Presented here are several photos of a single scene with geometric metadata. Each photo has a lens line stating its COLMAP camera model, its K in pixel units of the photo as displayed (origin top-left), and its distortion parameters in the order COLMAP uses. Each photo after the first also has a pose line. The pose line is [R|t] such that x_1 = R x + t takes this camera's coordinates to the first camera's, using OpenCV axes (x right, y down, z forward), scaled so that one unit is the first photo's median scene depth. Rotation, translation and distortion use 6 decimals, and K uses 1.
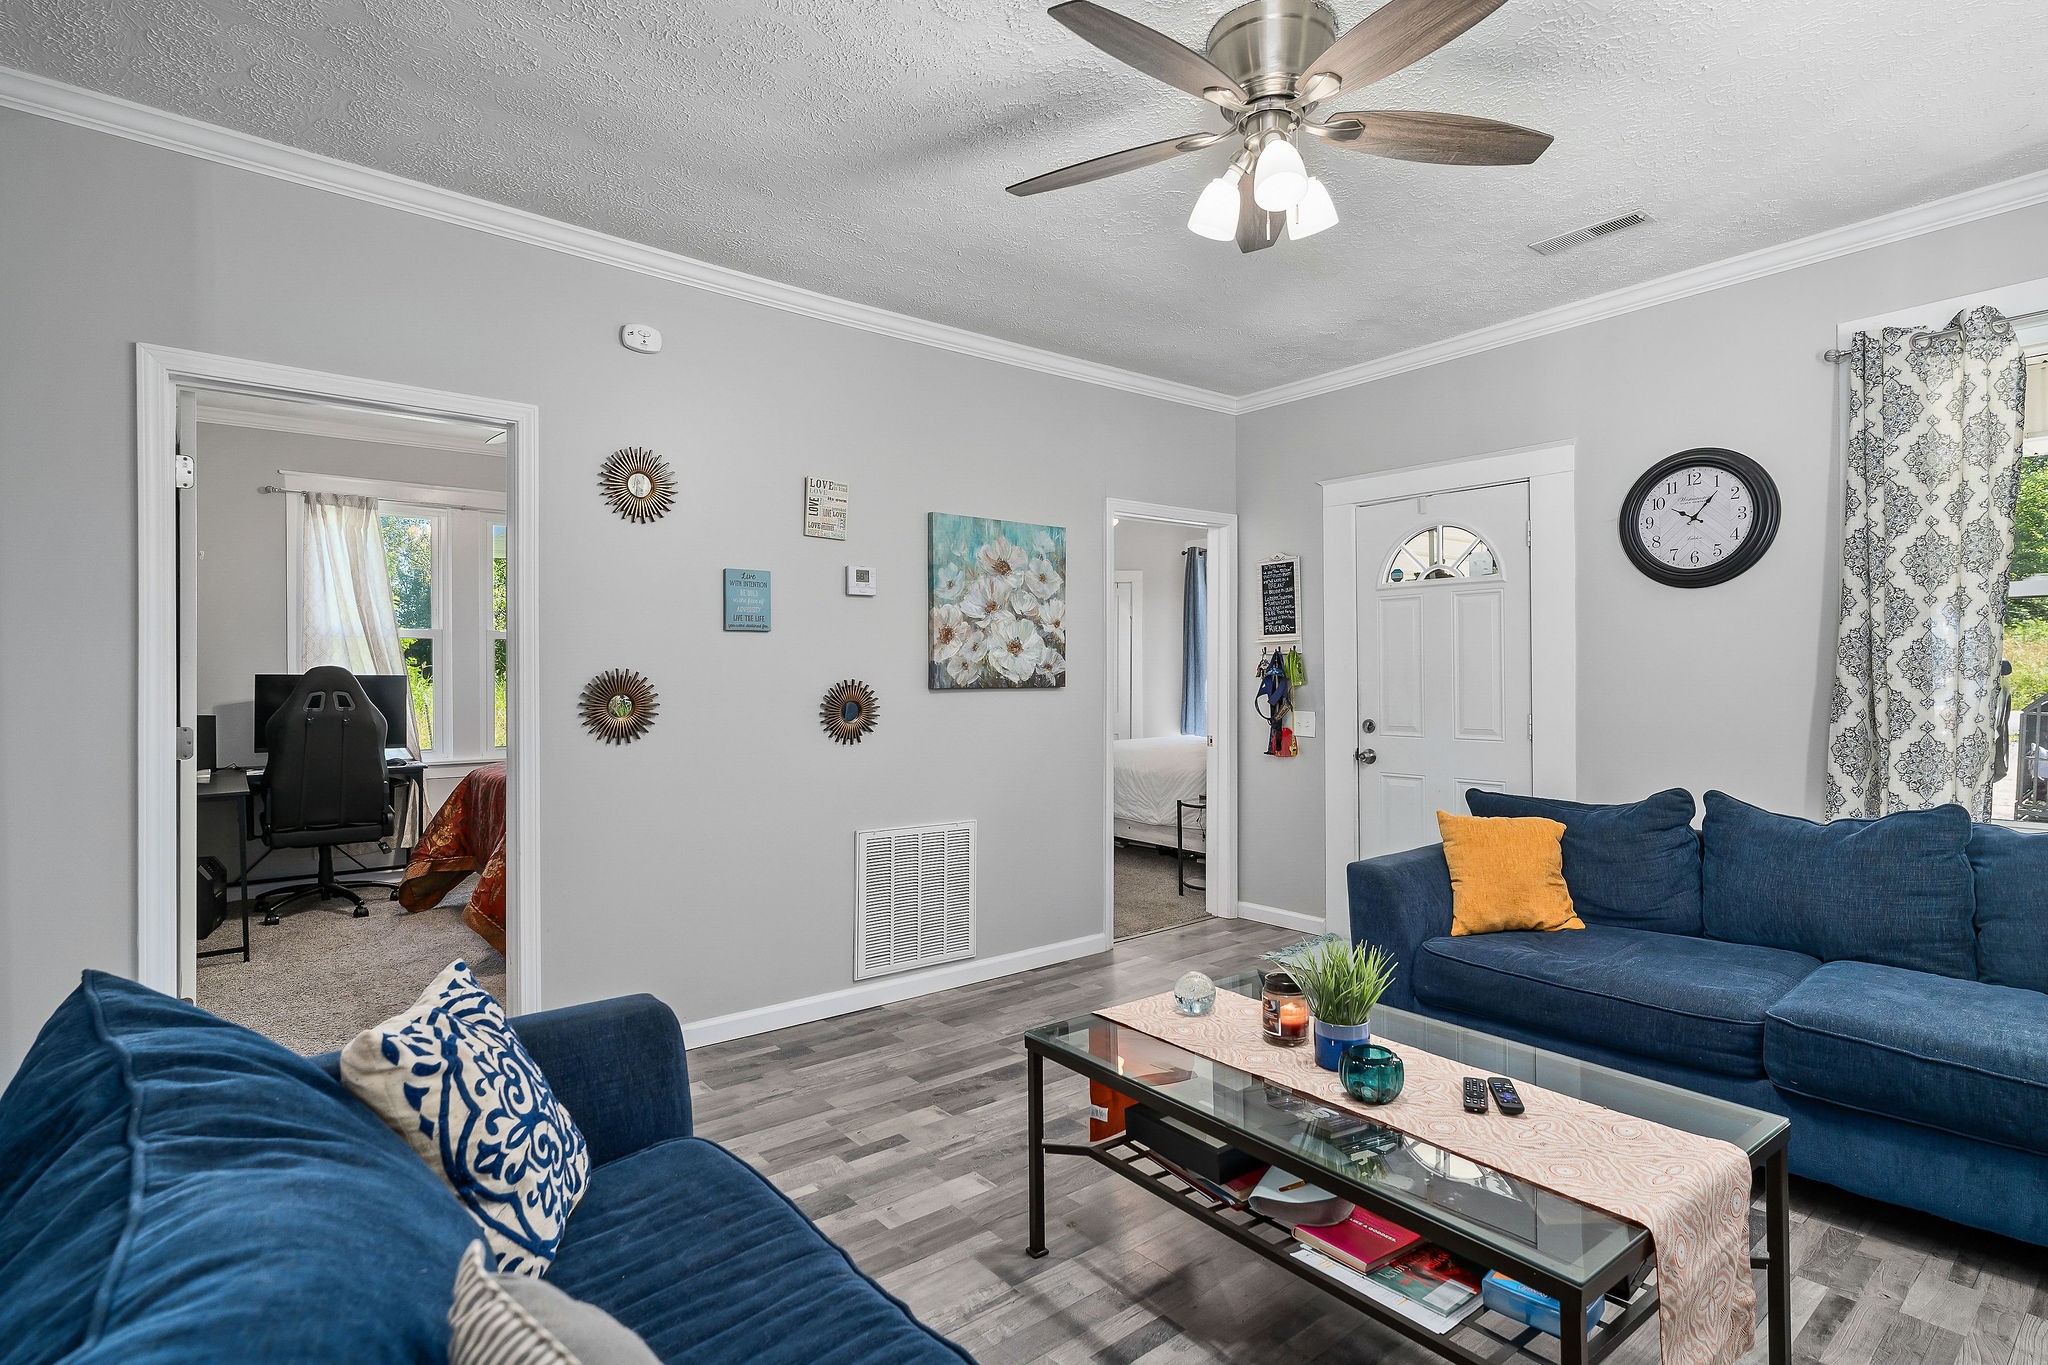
lens RADIAL K [[998.6, 0, 1018.4], [0, 998.6, 675.4], [0, 0, 1]] dist [-0.004714, 0.000104]
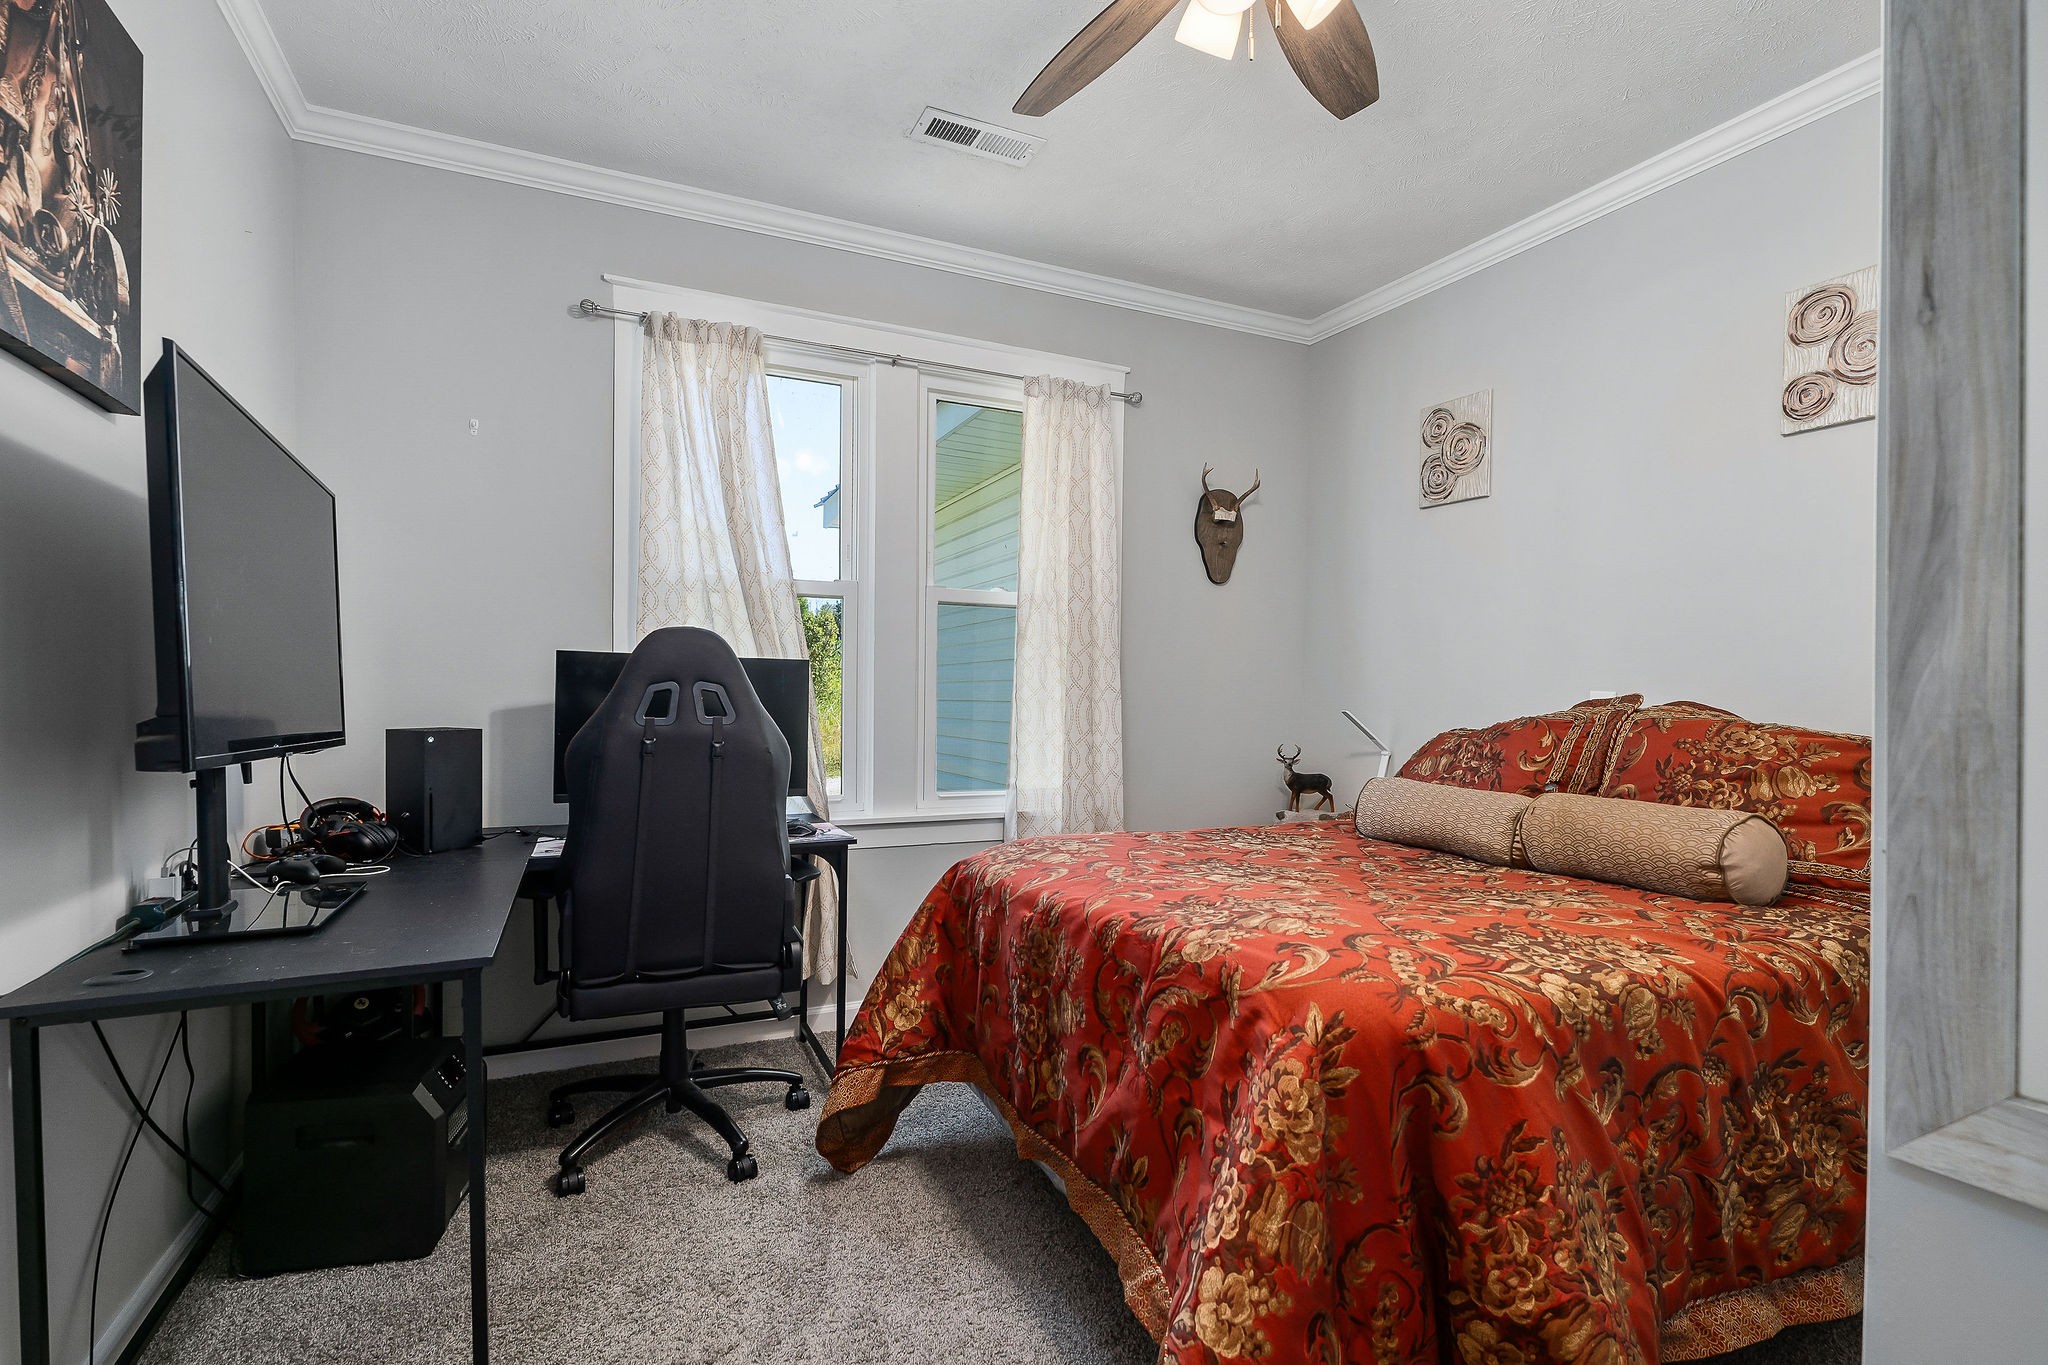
lens RADIAL K [[914.4, 0, 1026.0], [0, 914.4, 698.0], [0, 0, 1]] dist [-0.008135, 0.002855]
pose [[0.973745, 0.010641, -0.227392, -0.615154], [-0.011289, 0.999935, -0.001548, 0.030853], [0.227361, 0.004074, 0.973802, 0.868827]]
